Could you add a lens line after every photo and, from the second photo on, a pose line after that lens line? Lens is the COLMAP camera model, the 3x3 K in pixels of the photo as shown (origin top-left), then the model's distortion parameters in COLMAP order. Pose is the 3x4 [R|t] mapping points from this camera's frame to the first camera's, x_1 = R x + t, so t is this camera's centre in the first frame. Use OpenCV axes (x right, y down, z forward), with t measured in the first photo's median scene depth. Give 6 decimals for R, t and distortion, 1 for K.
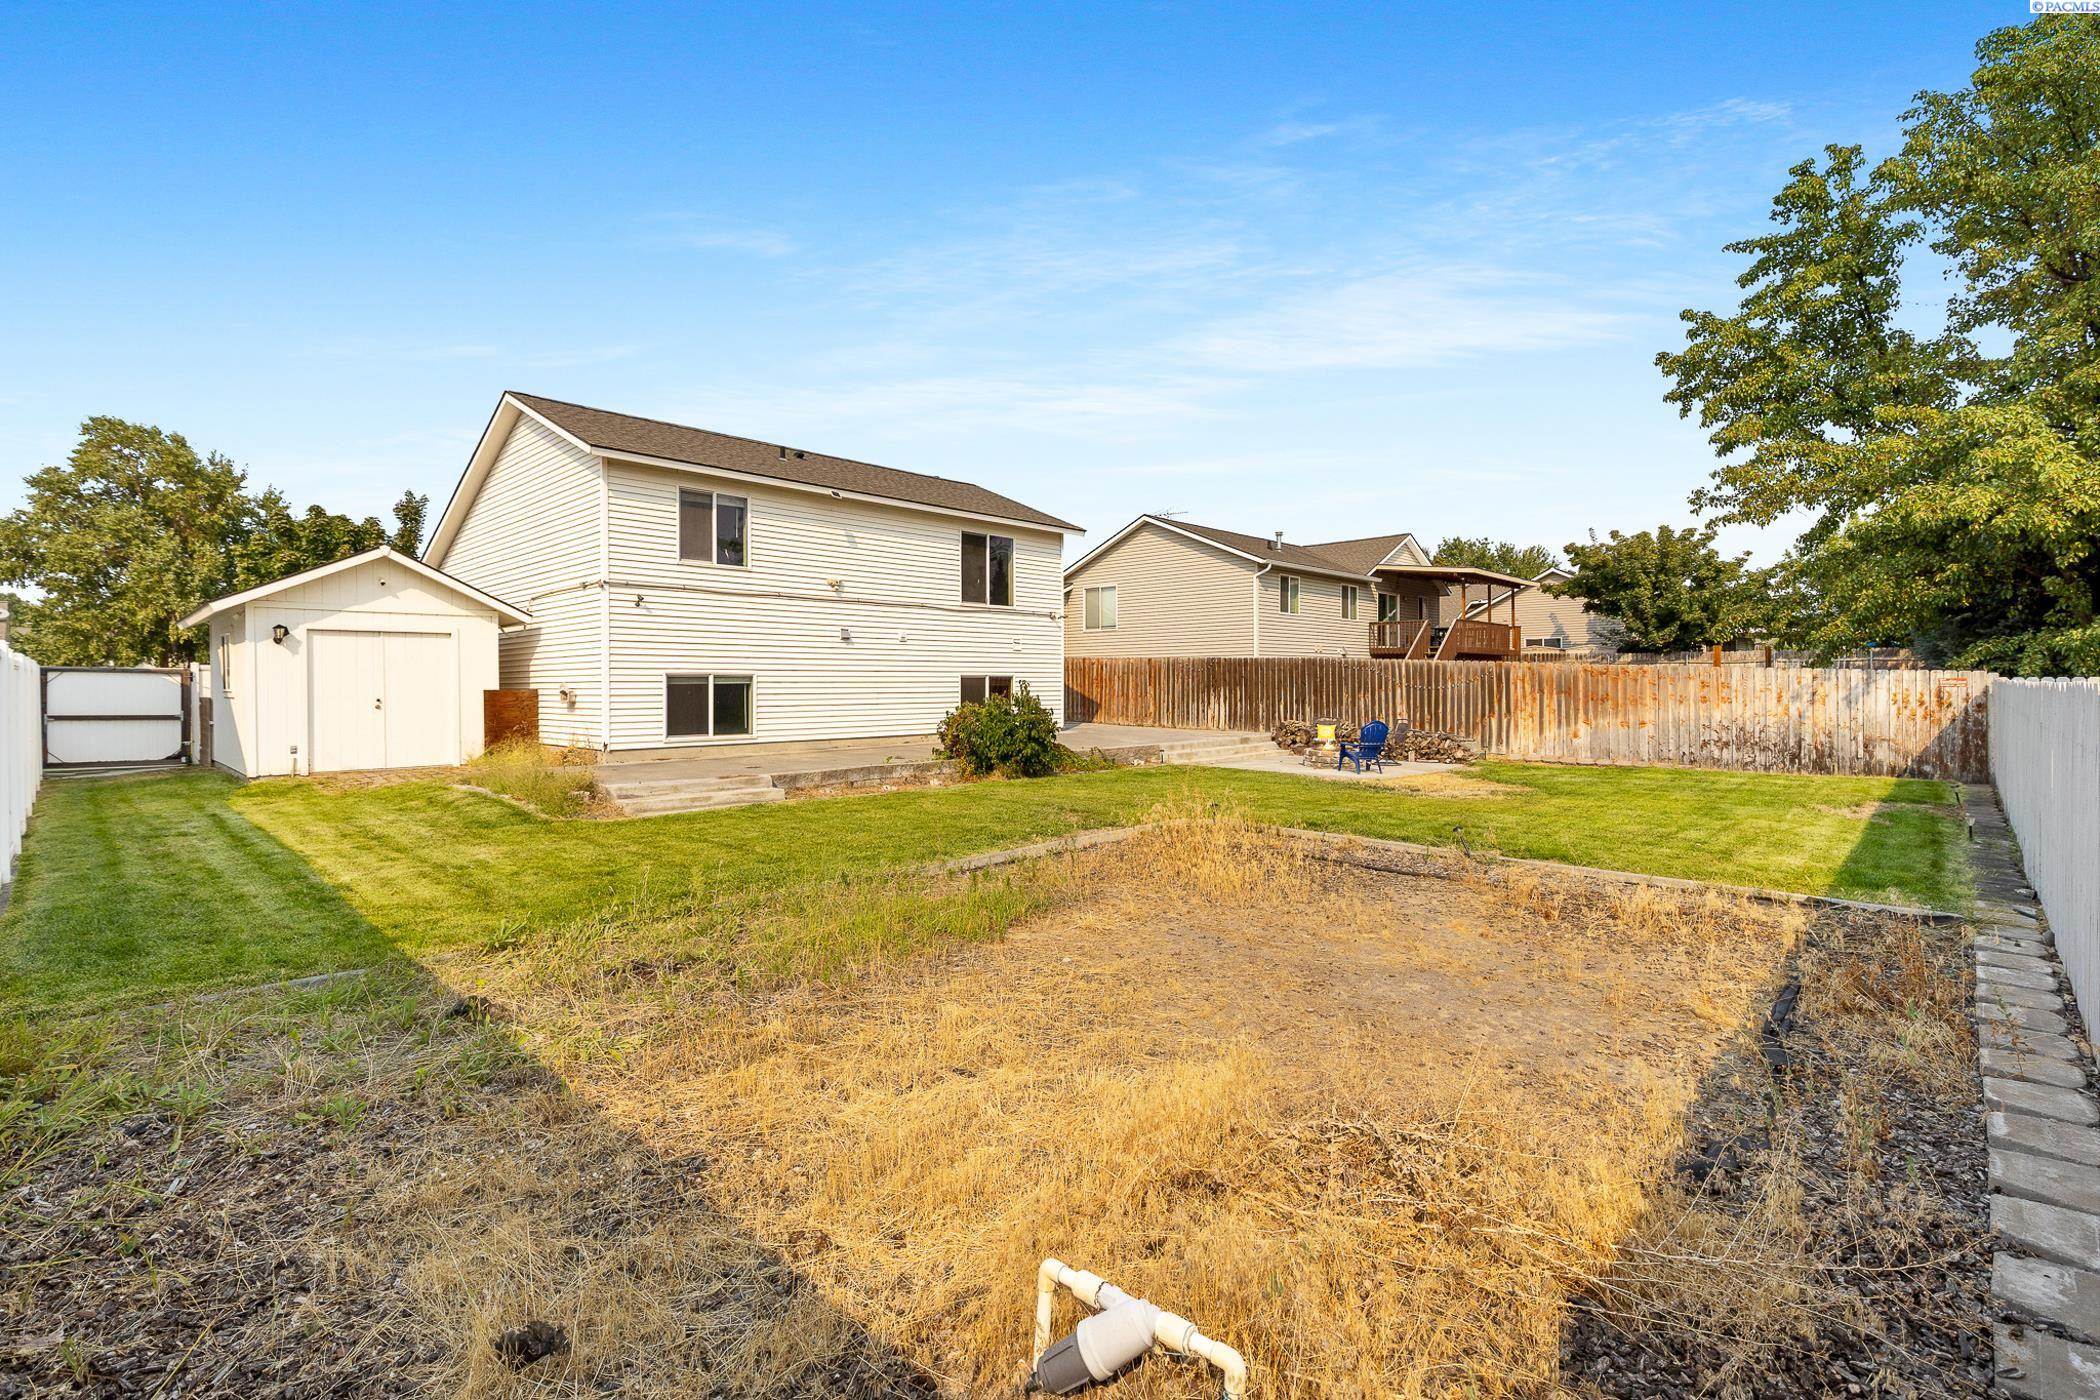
lens RADIAL K [[944.0, 0, 1054.8], [0, 944.0, 700.0], [0, 0, 1]] dist [0.005502, 0.000431]
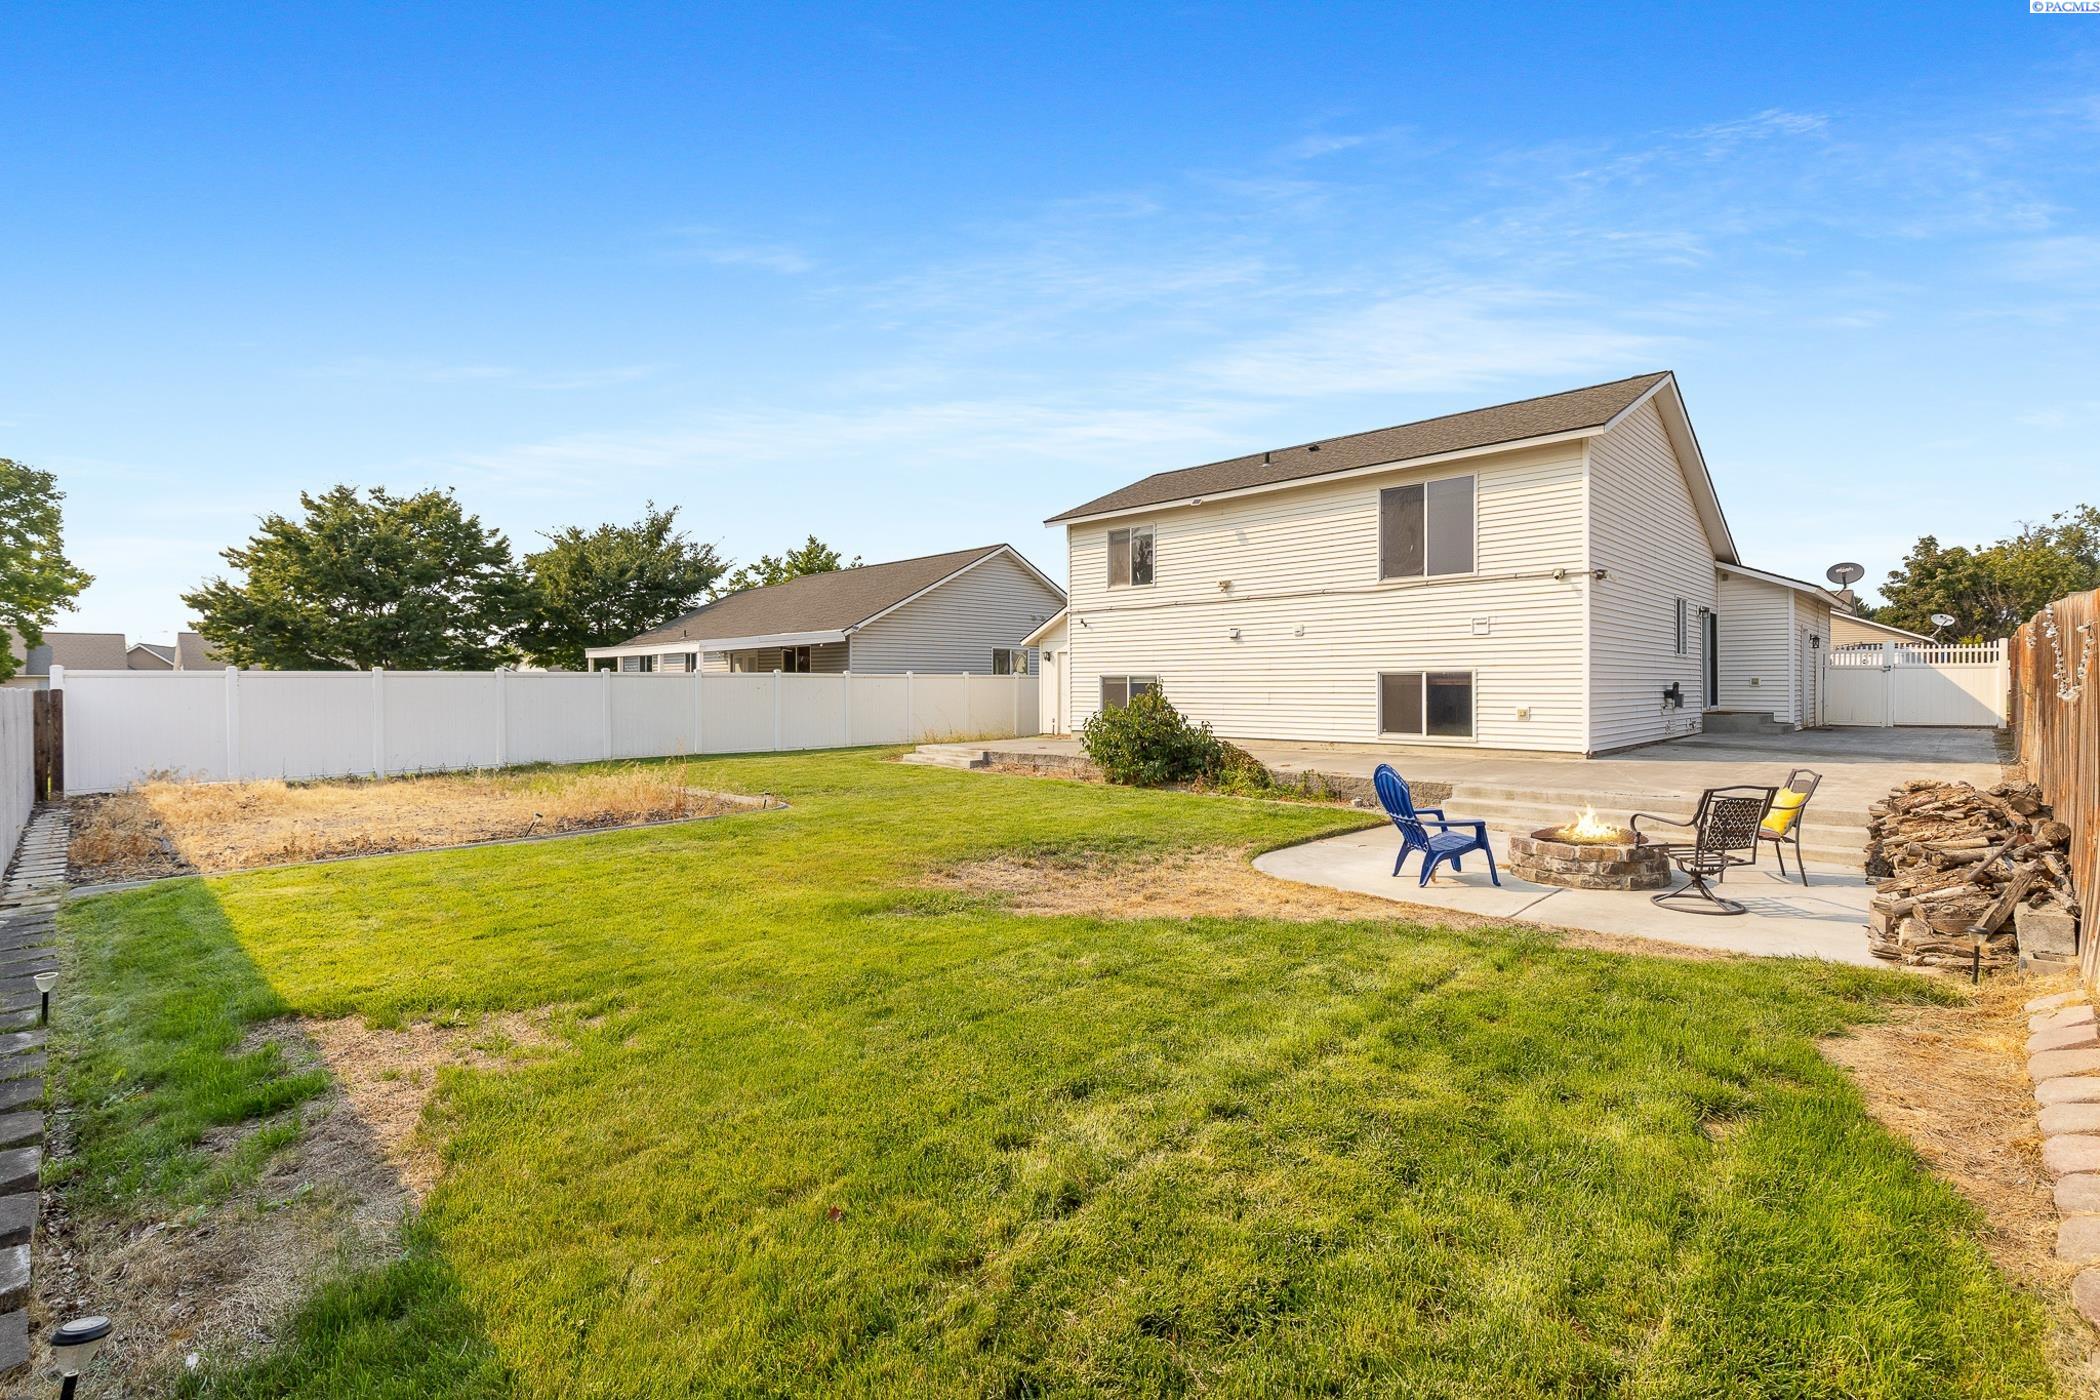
lens RADIAL K [[944.0, 0, 1054.8], [0, 944.0, 689.7], [0, 0, 1]] dist [0.005502, 0.000431]
pose [[-0.014270, 0.007702, -0.999869, 0.895379], [-0.011096, 0.999908, 0.007861, -0.017920], [0.999837, 0.011207, -0.014183, 0.943702]]
